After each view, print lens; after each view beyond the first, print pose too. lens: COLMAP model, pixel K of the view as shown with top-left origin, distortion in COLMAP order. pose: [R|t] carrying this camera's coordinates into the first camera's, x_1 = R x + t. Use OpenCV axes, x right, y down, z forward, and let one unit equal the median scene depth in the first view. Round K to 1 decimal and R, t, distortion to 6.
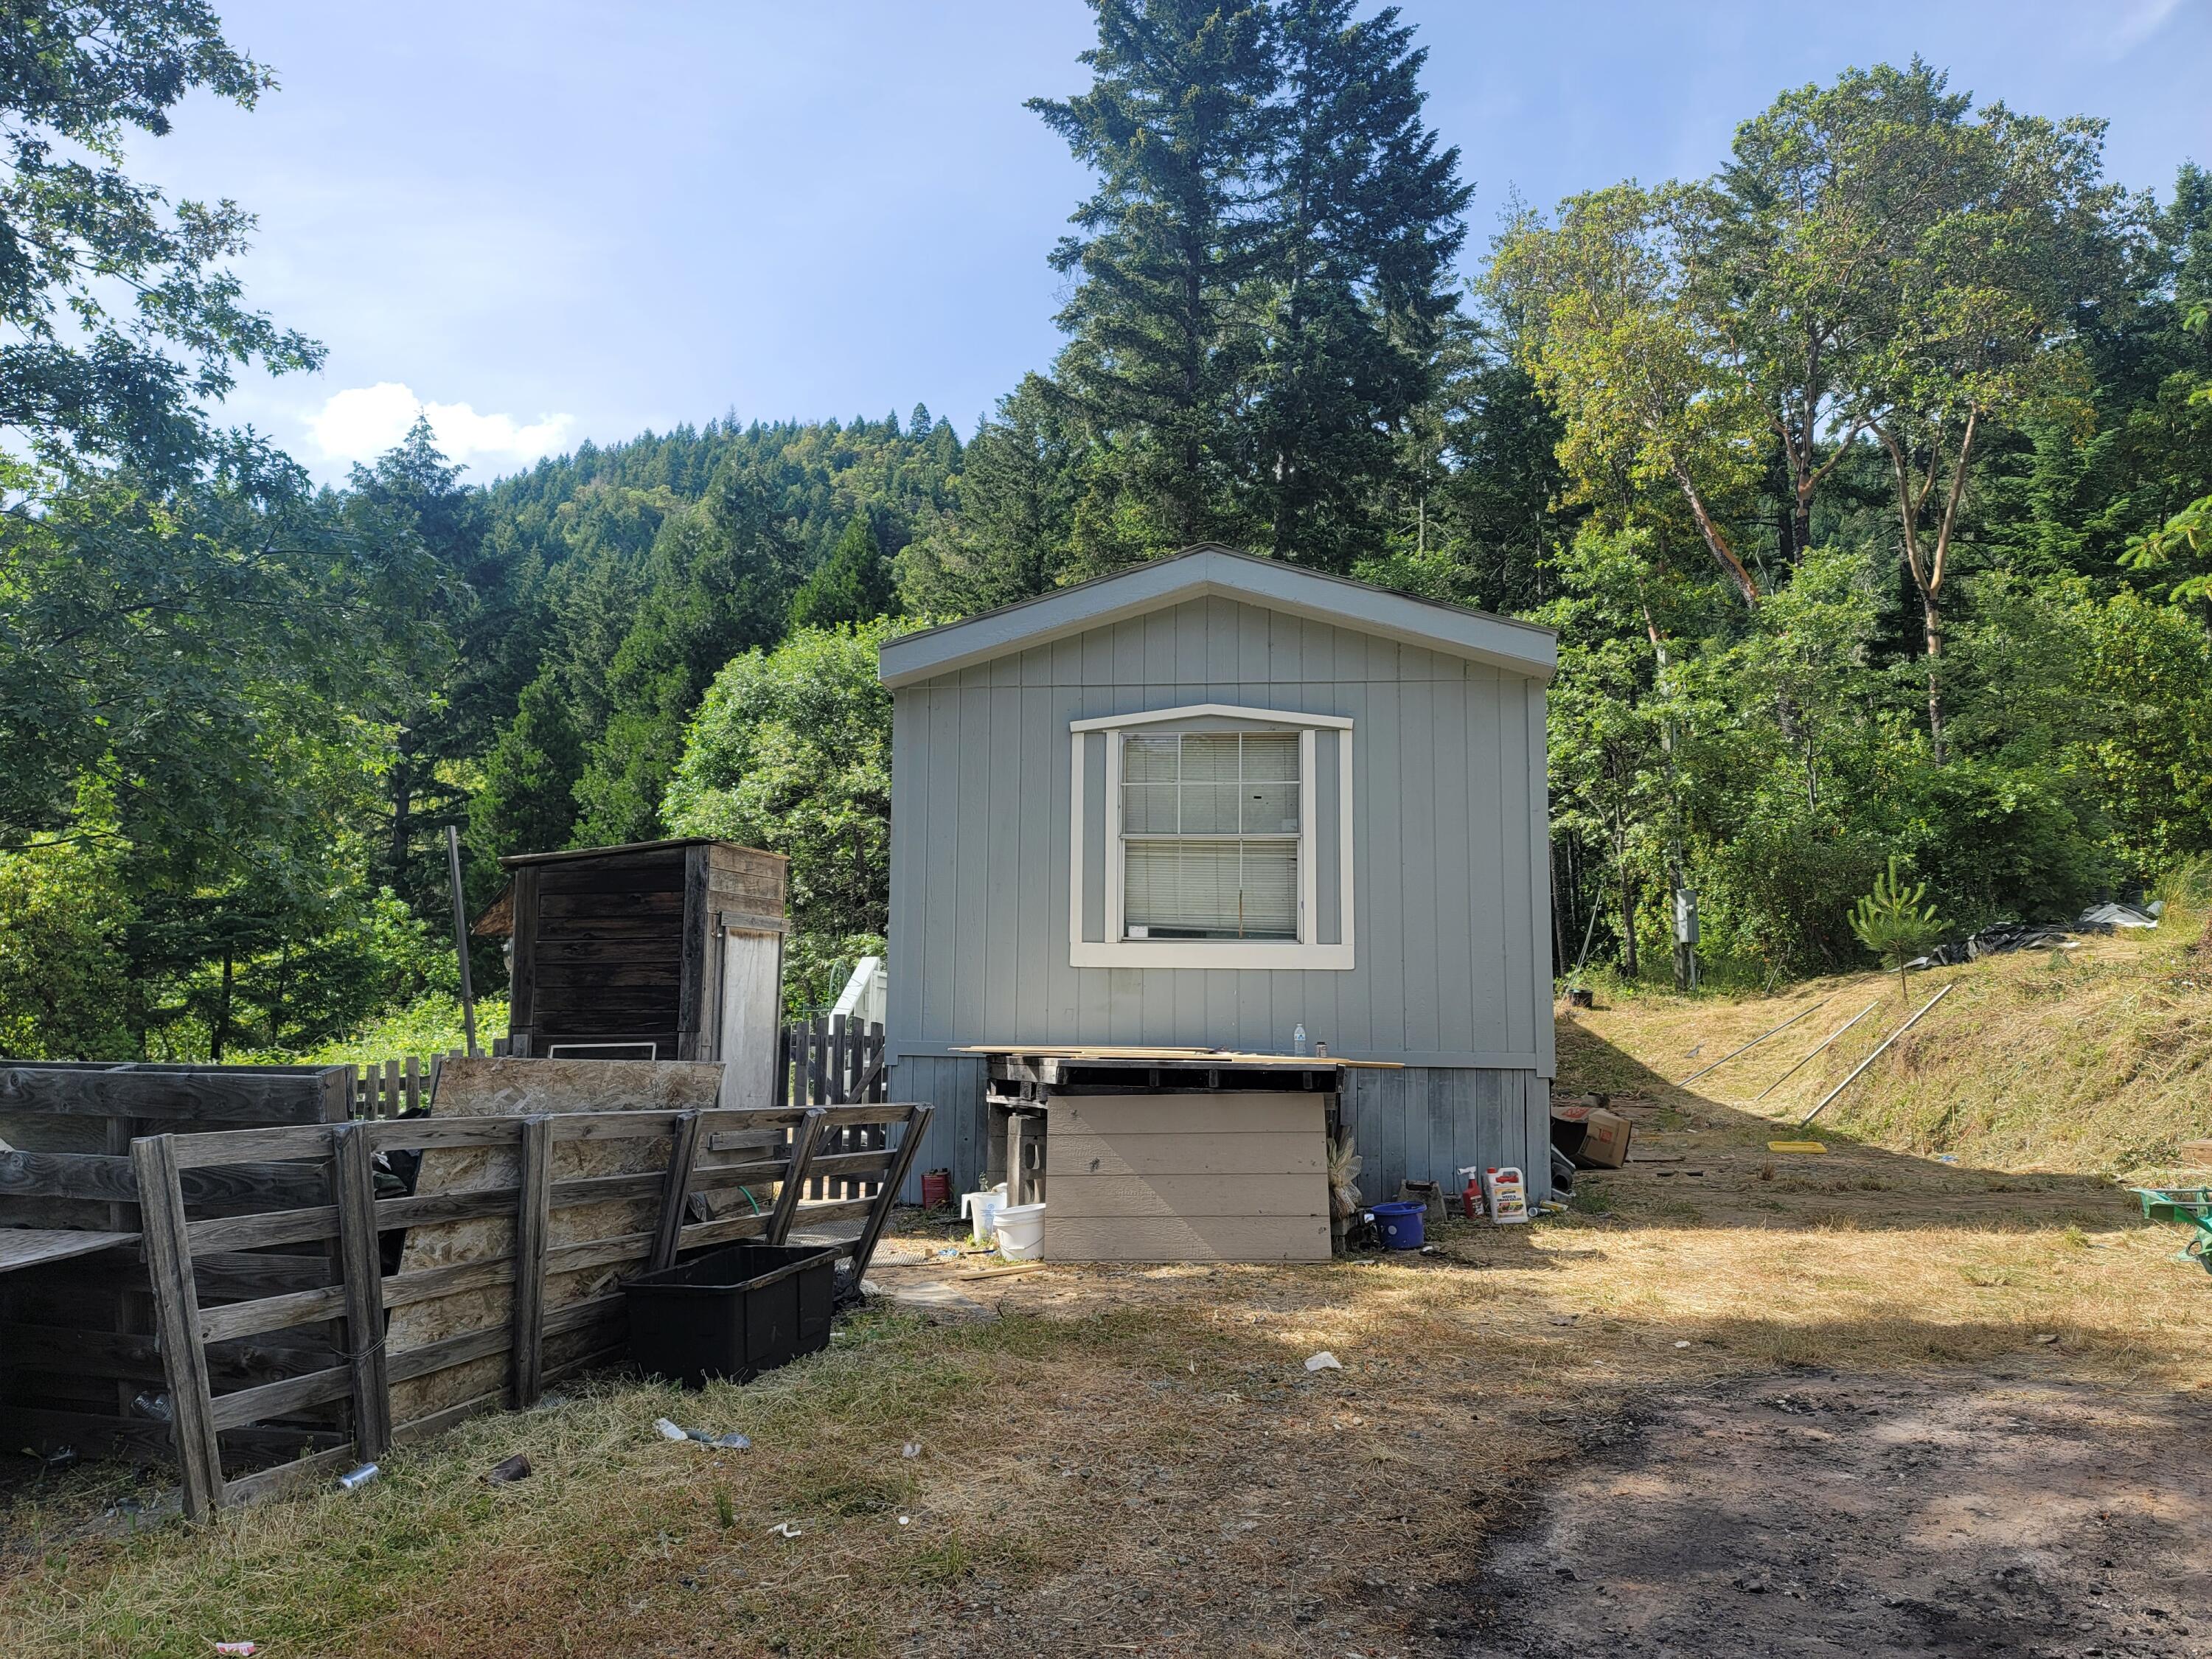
lens RADIAL K [[1564.1, 0, 1100.1], [0, 1564.1, 825.7], [0, 0, 1]] dist [0.072645, -0.064581]
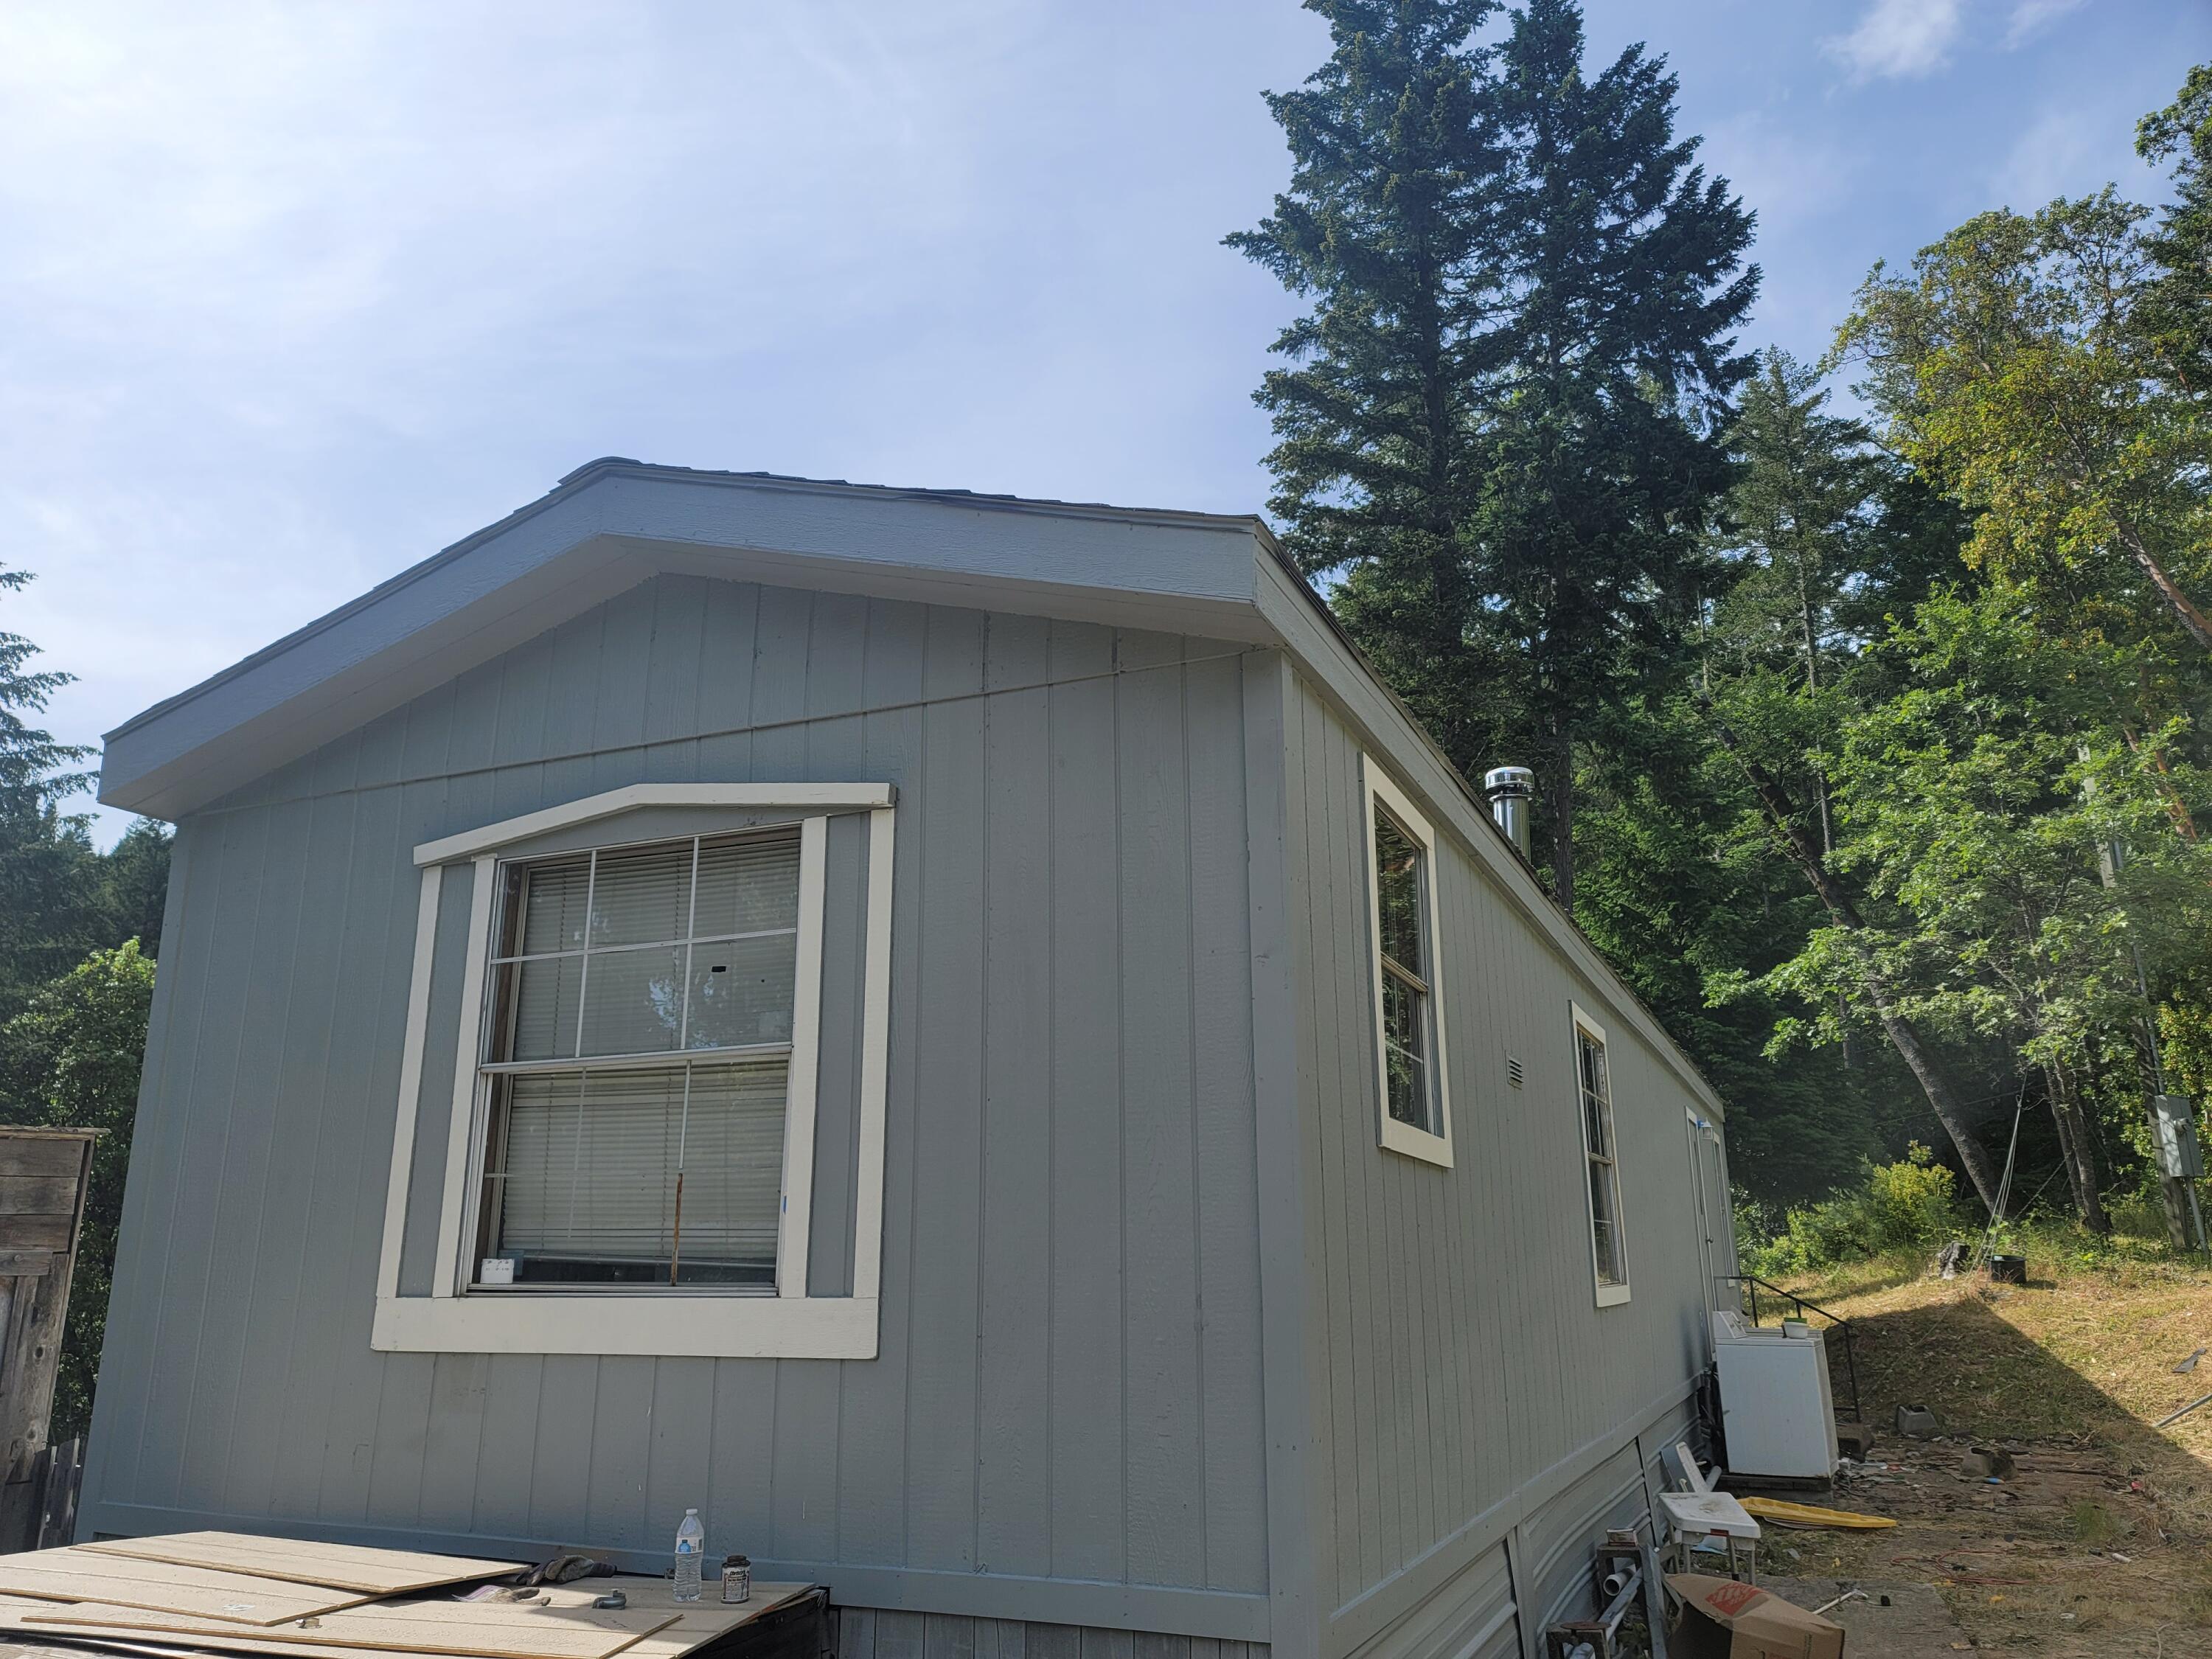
lens RADIAL K [[1564.1, 0, 1100.1], [0, 1564.1, 825.7], [0, 0, 1]] dist [0.072645, -0.064581]
pose [[0.959133, -0.089552, -0.268410, 0.130905], [0.050509, 0.987547, -0.148994, 0.005910], [0.278411, 0.129348, 0.951713, 0.222272]]
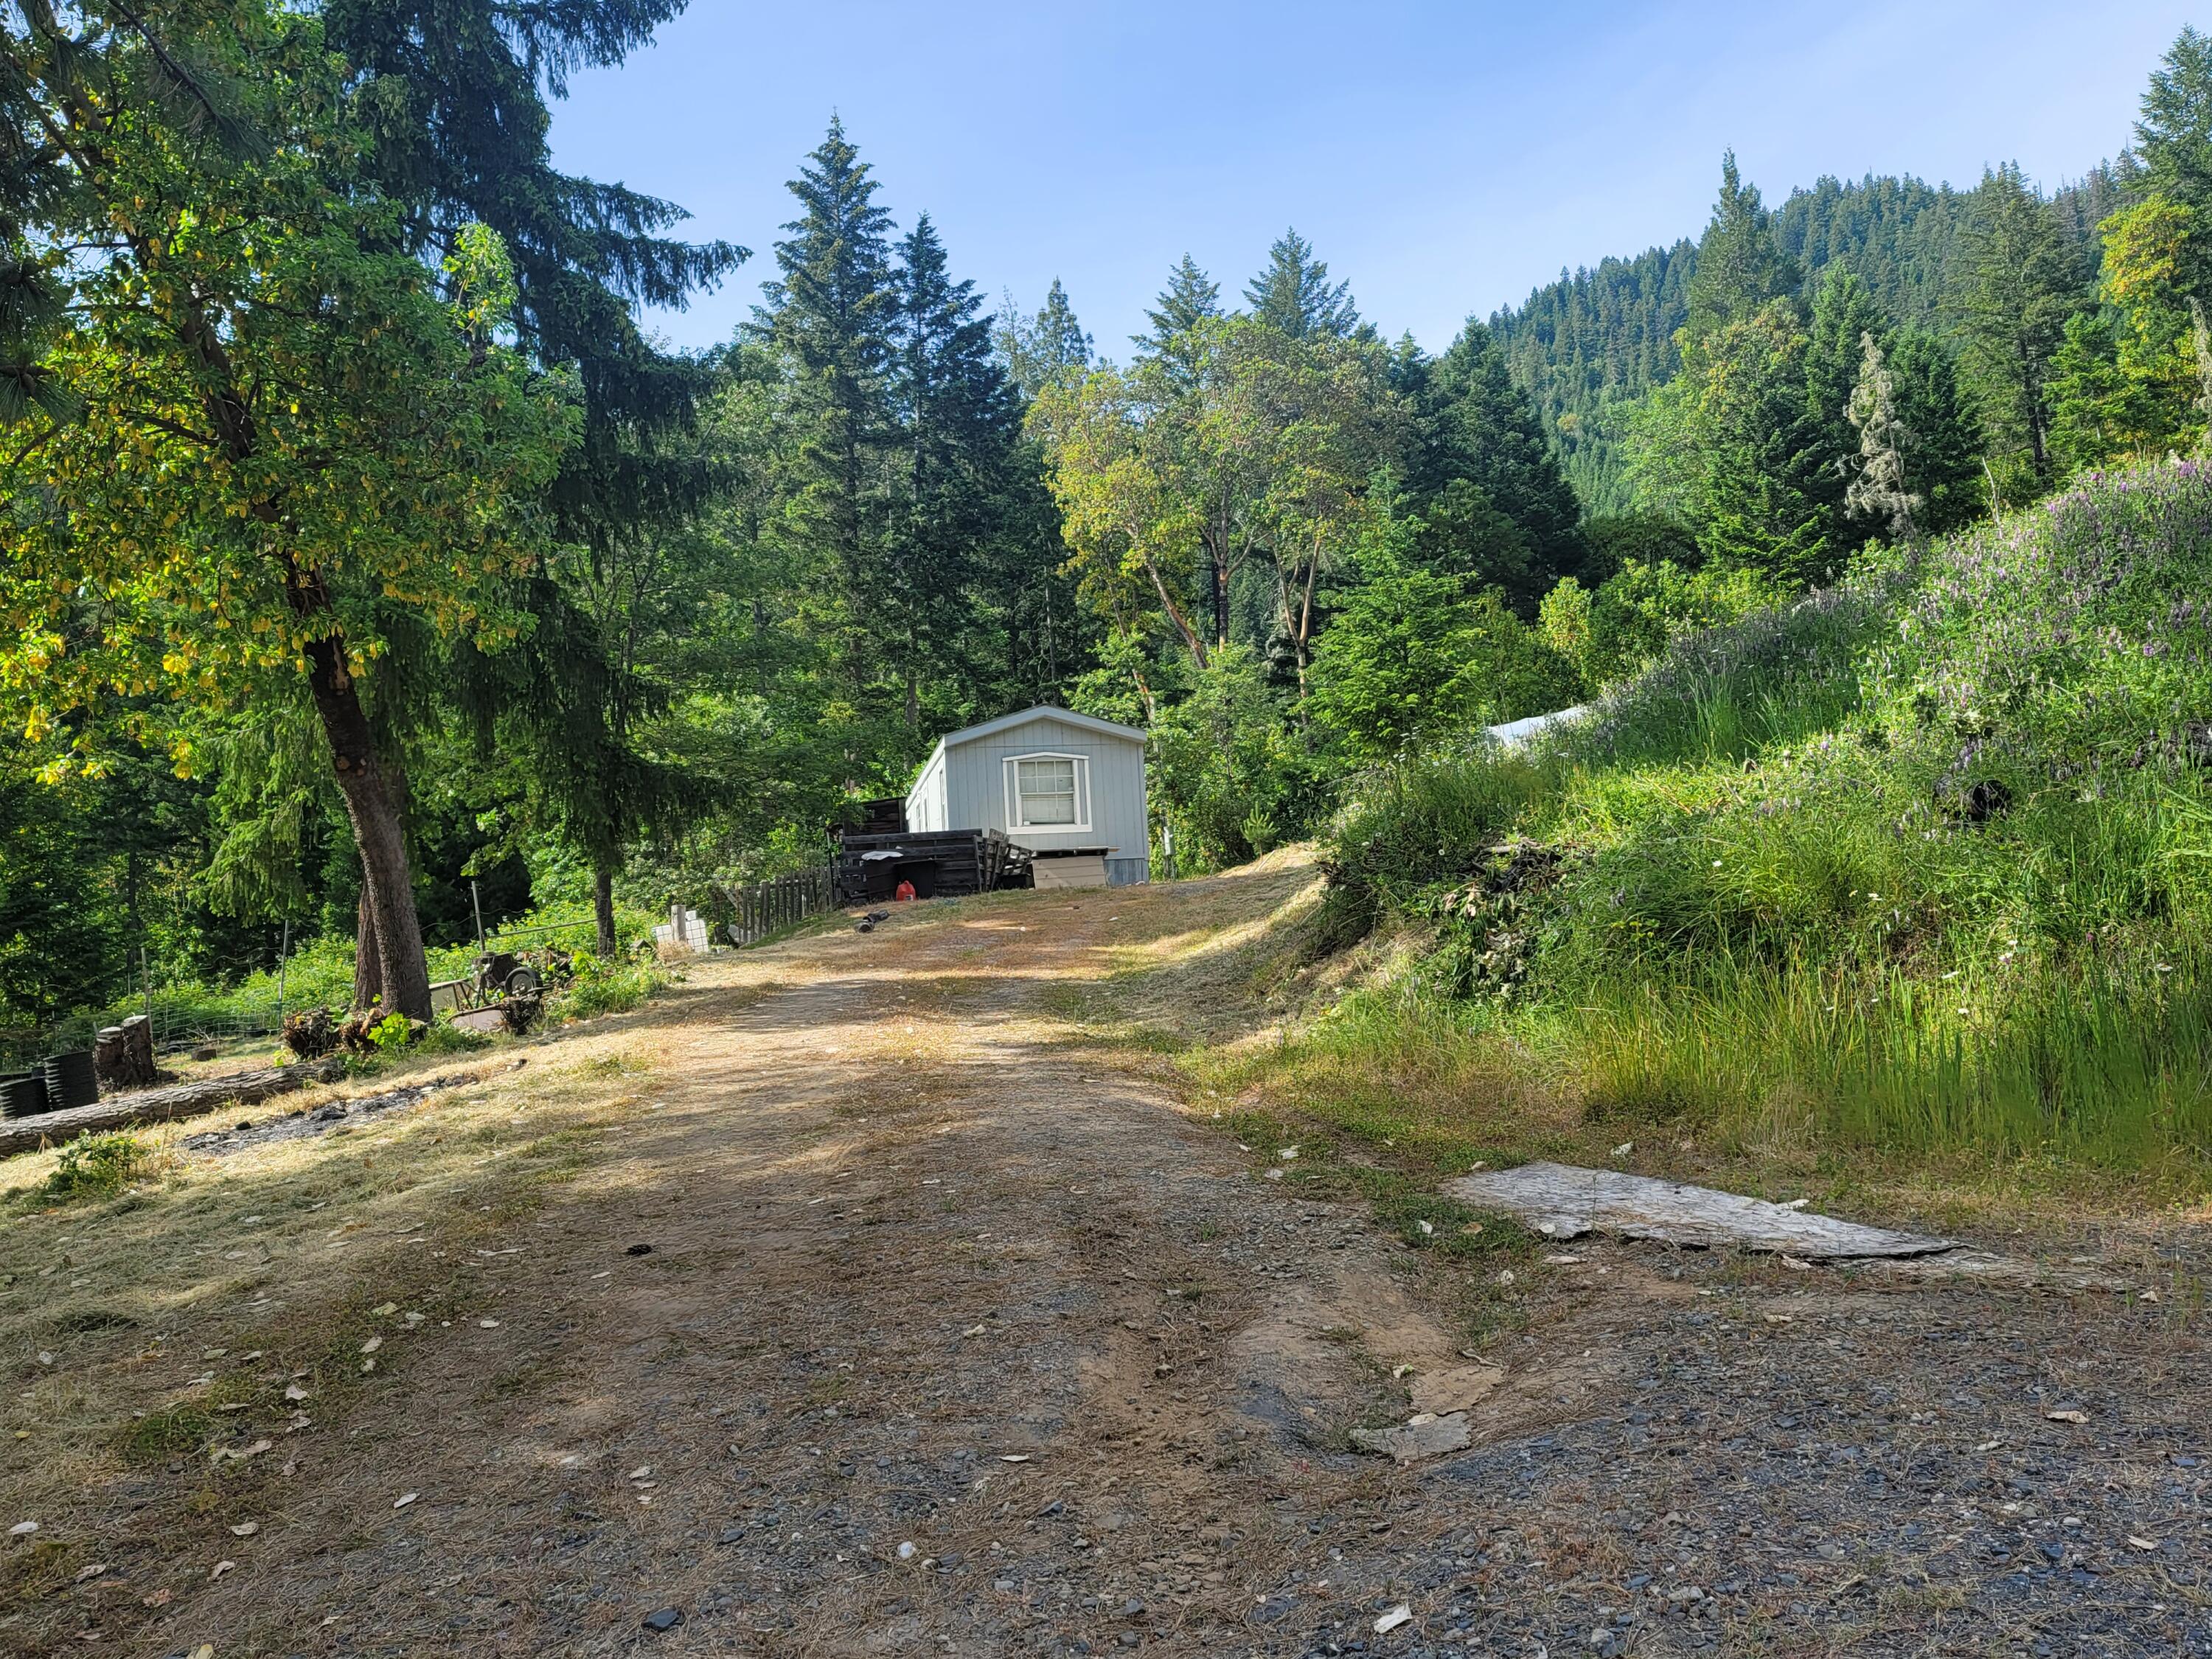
lens RADIAL K [[1564.1, 0, 1100.1], [0, 1564.1, 825.7], [0, 0, 1]] dist [0.072645, -0.064581]
pose [[0.946248, -0.034177, 0.321633, -0.333023], [0.031609, 0.999413, 0.013203, 0.013558], [-0.321895, -0.002327, 0.946772, -0.803307]]
